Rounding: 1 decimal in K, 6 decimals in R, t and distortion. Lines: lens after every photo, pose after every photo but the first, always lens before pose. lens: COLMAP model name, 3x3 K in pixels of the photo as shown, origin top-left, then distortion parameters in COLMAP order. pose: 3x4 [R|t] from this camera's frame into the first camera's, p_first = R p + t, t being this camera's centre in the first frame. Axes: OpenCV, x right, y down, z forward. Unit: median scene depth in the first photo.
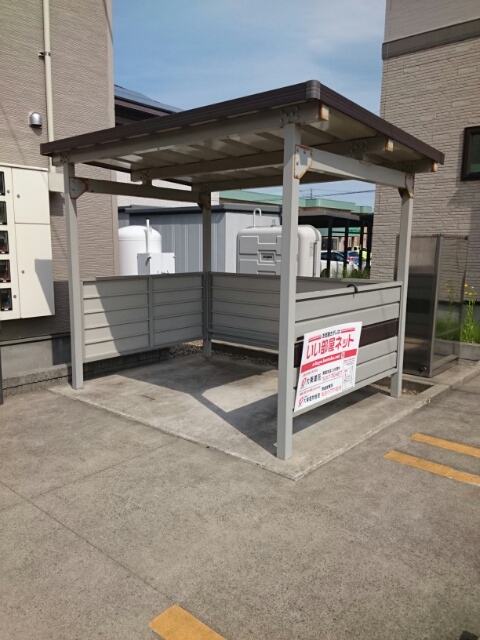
lens RADIAL K [[510.7, 0, 239.0], [0, 510.7, 318.4], [0, 0, 1]] dist [0.055146, -0.008153]
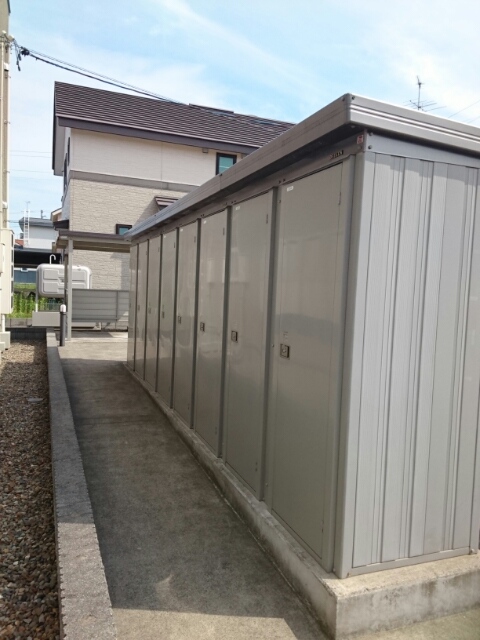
lens RADIAL K [[510.7, 0, 240.8], [0, 510.7, 321.5], [0, 0, 1]] dist [0.055146, -0.008153]
pose [[0.475635, -0.044891, 0.878497, -1.625287], [0.082611, 0.996563, 0.006197, 0.087713], [-0.875755, 0.069626, 0.477708, -0.585651]]
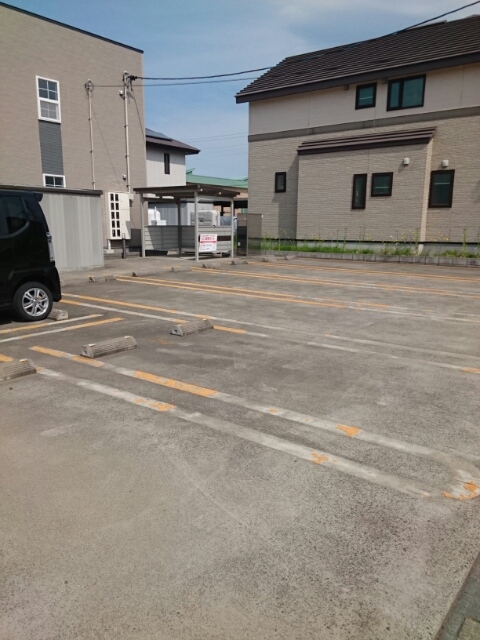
lens RADIAL K [[510.7, 0, 241.3], [0, 510.7, 322.9], [0, 0, 1]] dist [0.055146, -0.008153]
pose [[0.998378, -0.014881, 0.054958, 0.136813], [0.011725, 0.998287, 0.057313, 0.340934], [-0.055717, -0.056576, 0.996842, -2.241282]]
